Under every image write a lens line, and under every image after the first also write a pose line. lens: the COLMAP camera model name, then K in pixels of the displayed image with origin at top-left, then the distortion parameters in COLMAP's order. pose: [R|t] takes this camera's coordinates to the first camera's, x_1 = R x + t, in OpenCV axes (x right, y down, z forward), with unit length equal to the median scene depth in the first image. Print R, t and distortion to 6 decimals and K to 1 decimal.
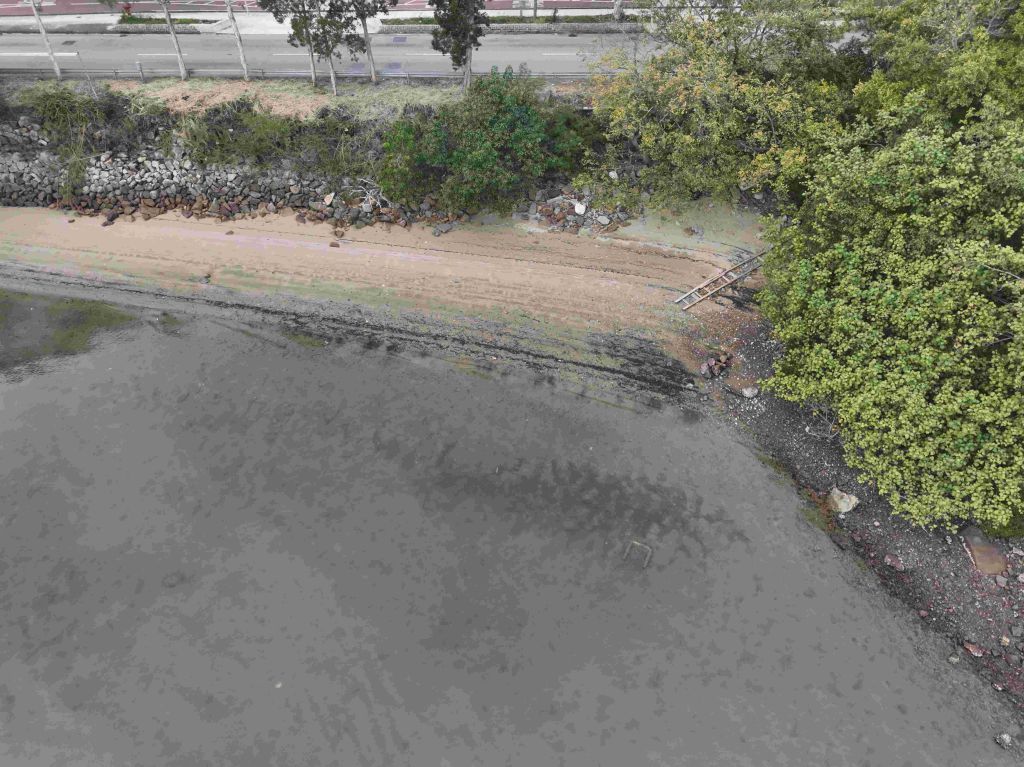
lens RADIAL K [[719.2, 0, 506.5], [0, 719.2, 381.7], [0, 0, 1]] dist [0.019852, 0.021583]
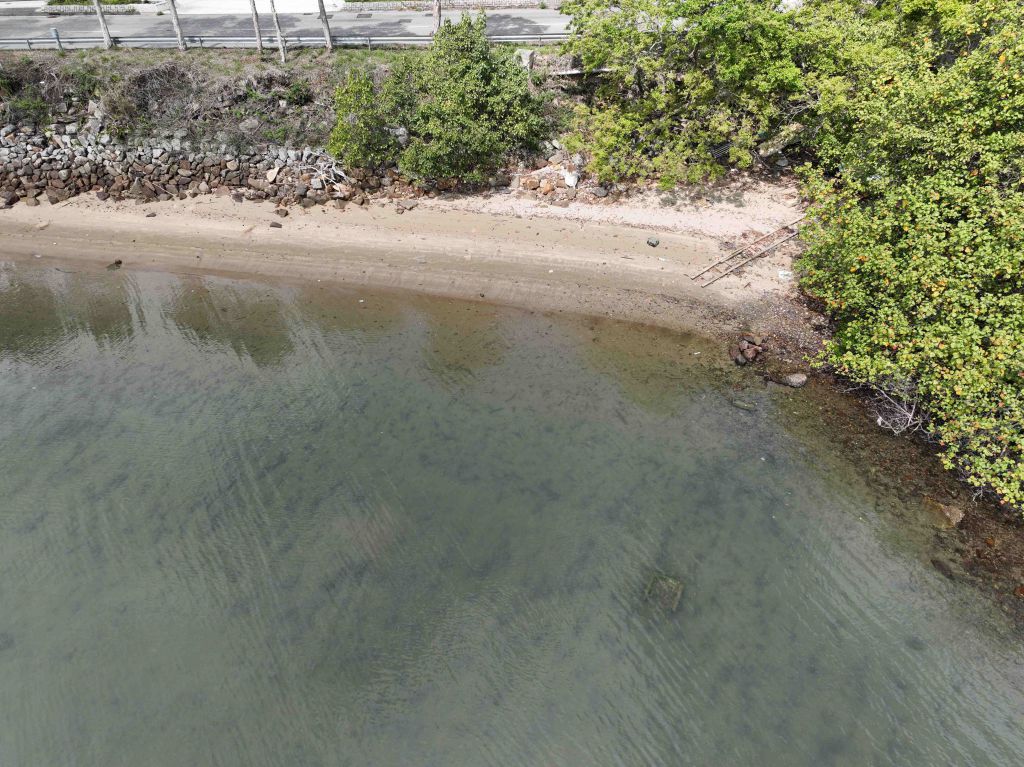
lens RADIAL K [[719.2, 0, 507.3], [0, 719.2, 378.8], [0, 0, 1]] dist [0.019852, 0.021583]
pose [[0.999835, -0.017491, 0.004818, 0.019500], [0.017811, 0.996850, -0.077280, 0.052740], [-0.003451, 0.077353, 0.996998, 0.175924]]
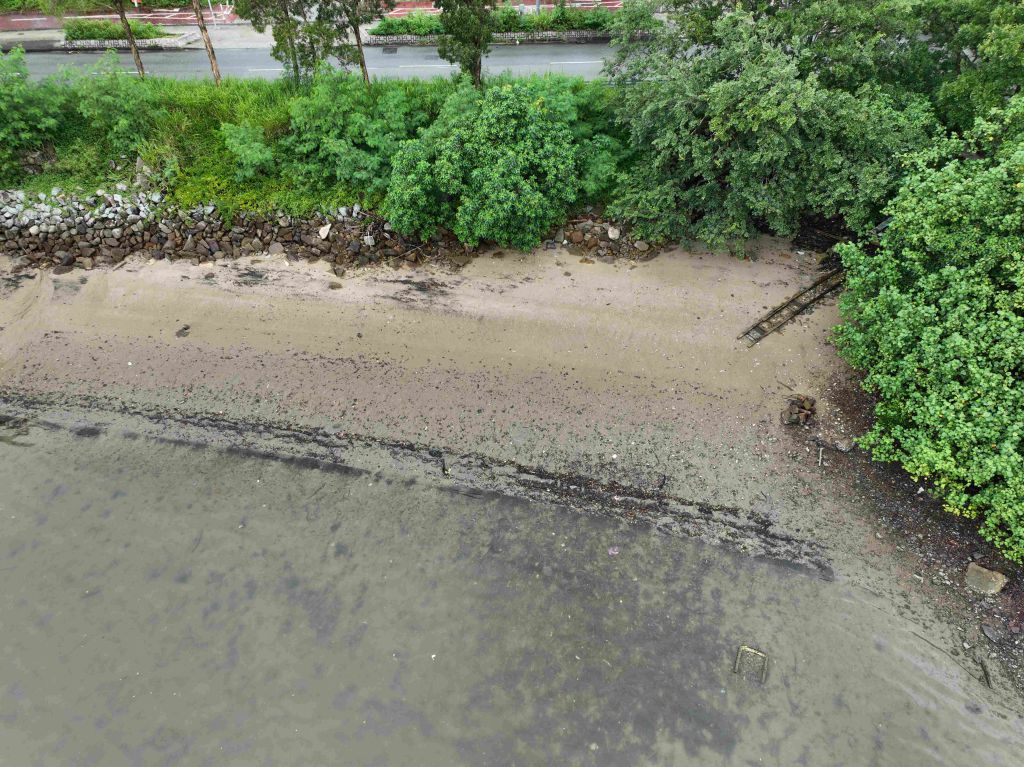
lens RADIAL K [[719.2, 0, 509.0], [0, 719.2, 381.9], [0, 0, 1]] dist [0.019852, 0.021583]
pose [[0.998039, -0.041150, 0.047171, -0.072569], [0.042202, 0.998877, -0.021521, -0.044771], [-0.046233, 0.023469, 0.998655, 0.127485]]
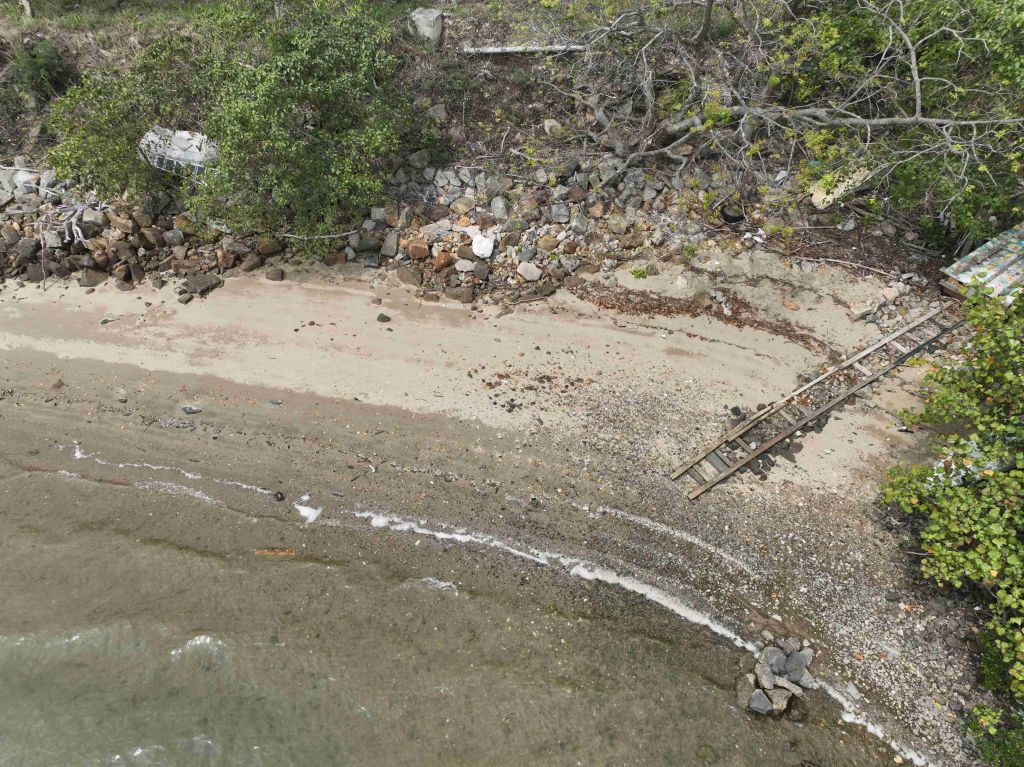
lens RADIAL K [[719.2, 0, 508.9], [0, 719.2, 387.8], [0, 0, 1]] dist [0.019852, 0.021583]
pose [[0.999866, 0.011664, -0.011465, 0.122958], [-0.011561, 0.999892, 0.009053, -0.143958], [0.011569, -0.008919, 0.999893, 0.492814]]
